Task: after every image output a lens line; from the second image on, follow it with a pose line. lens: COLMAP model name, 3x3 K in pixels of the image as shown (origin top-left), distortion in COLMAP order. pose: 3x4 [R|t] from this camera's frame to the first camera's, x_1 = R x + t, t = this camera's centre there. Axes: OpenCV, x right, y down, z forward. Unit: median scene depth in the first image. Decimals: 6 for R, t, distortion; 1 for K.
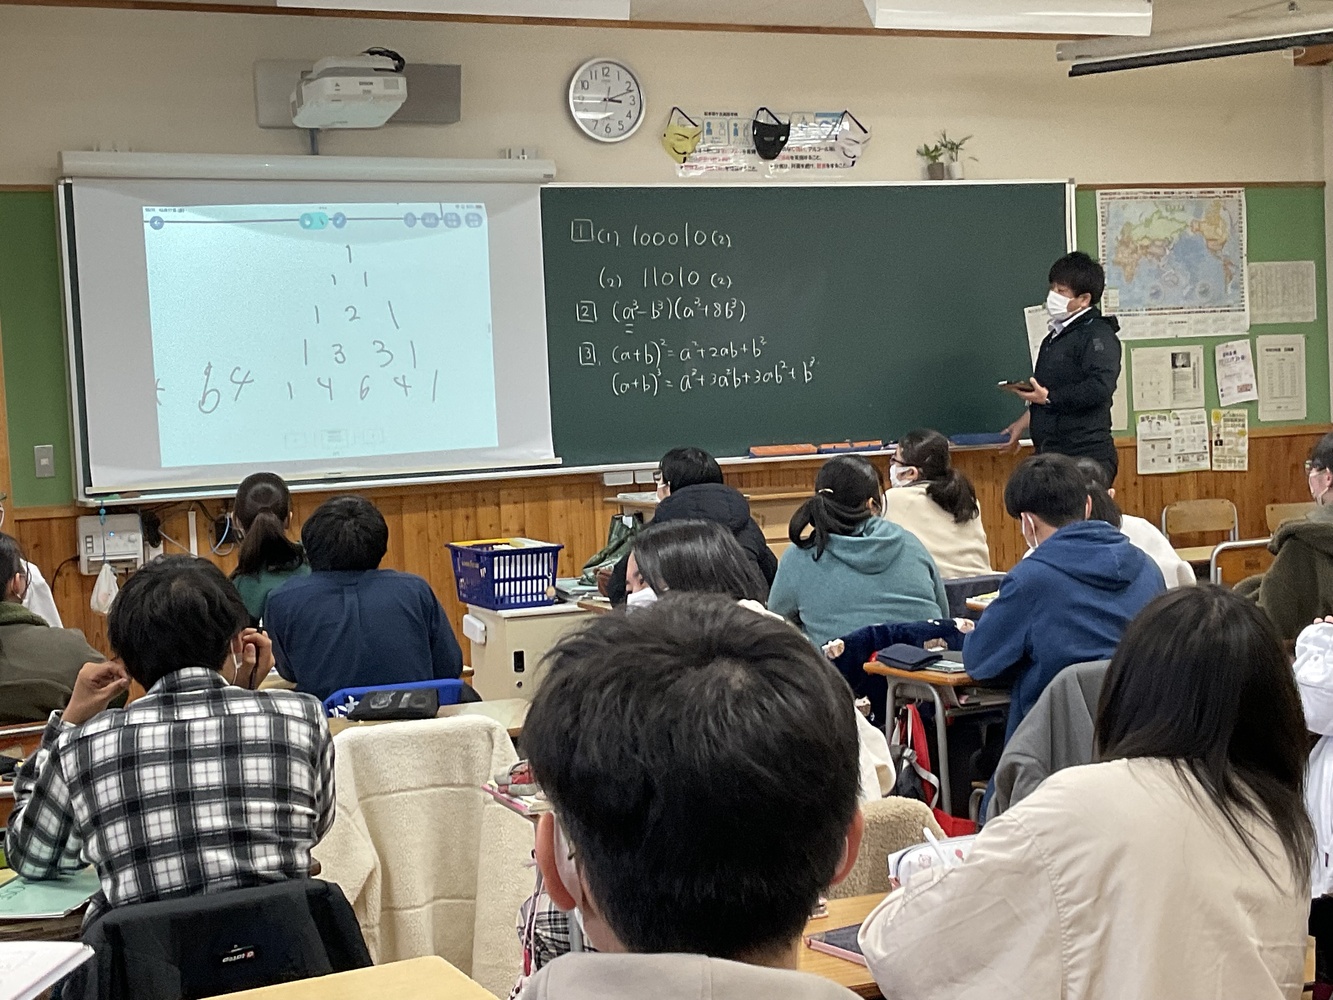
lens RADIAL K [[2165.0, 0, 666.5], [0, 2165.0, 486.3], [0, 0, 1]] dist [0.145174, 0.000000]
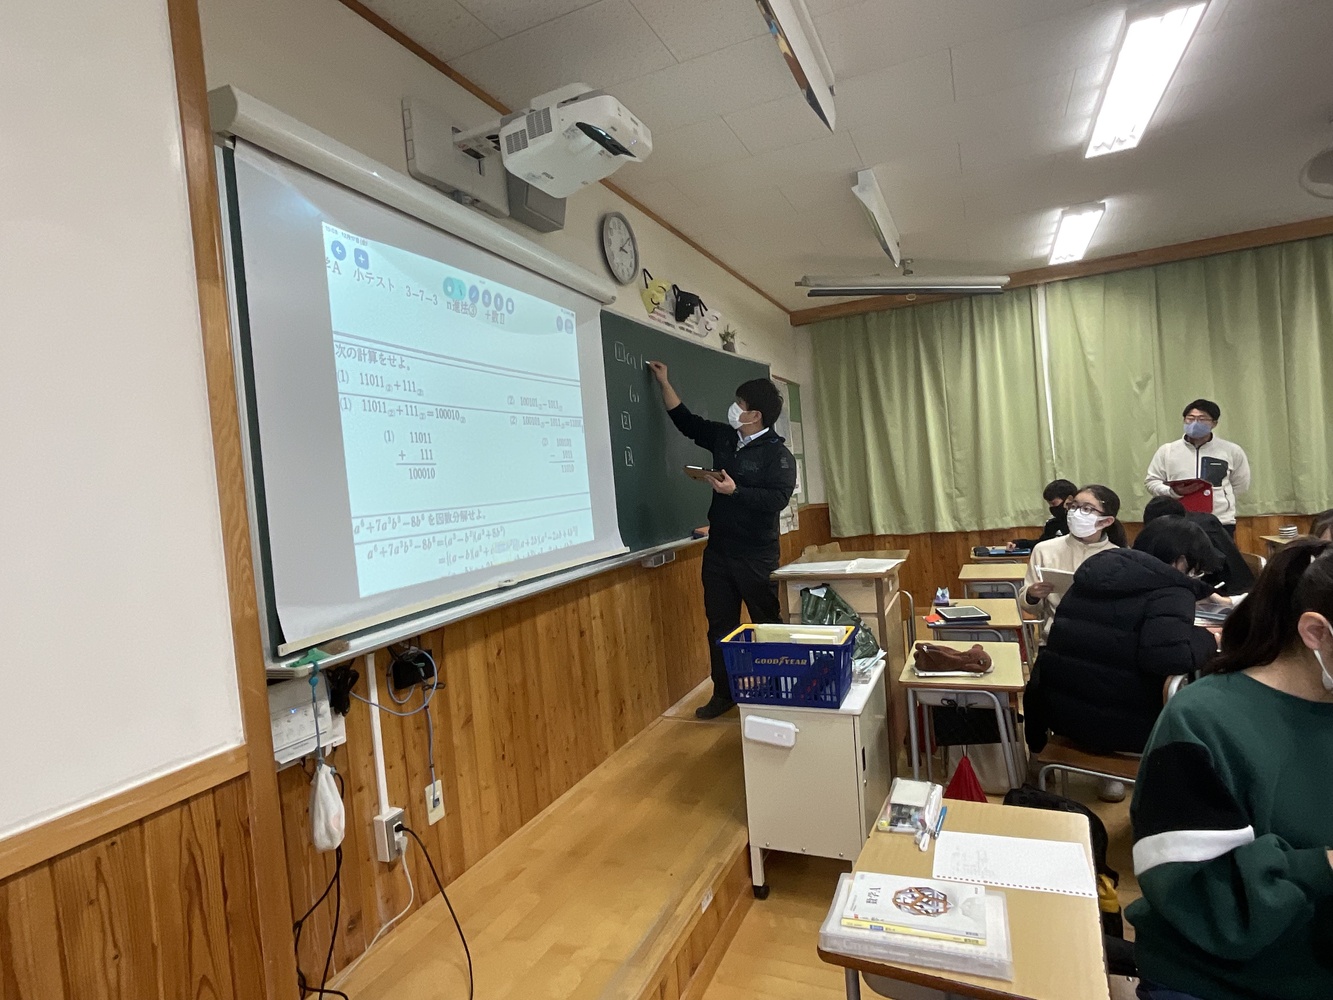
lens RADIAL K [[731.7, 0, 663.6], [0, 731.7, 495.6], [0, 0, 1]] dist [0.003615, -0.001690]
pose [[0.737959, -0.032253, 0.674074, -0.279156], [0.085412, 0.995289, -0.045885, -0.019634], [-0.669418, 0.091435, 0.737237, 0.671836]]
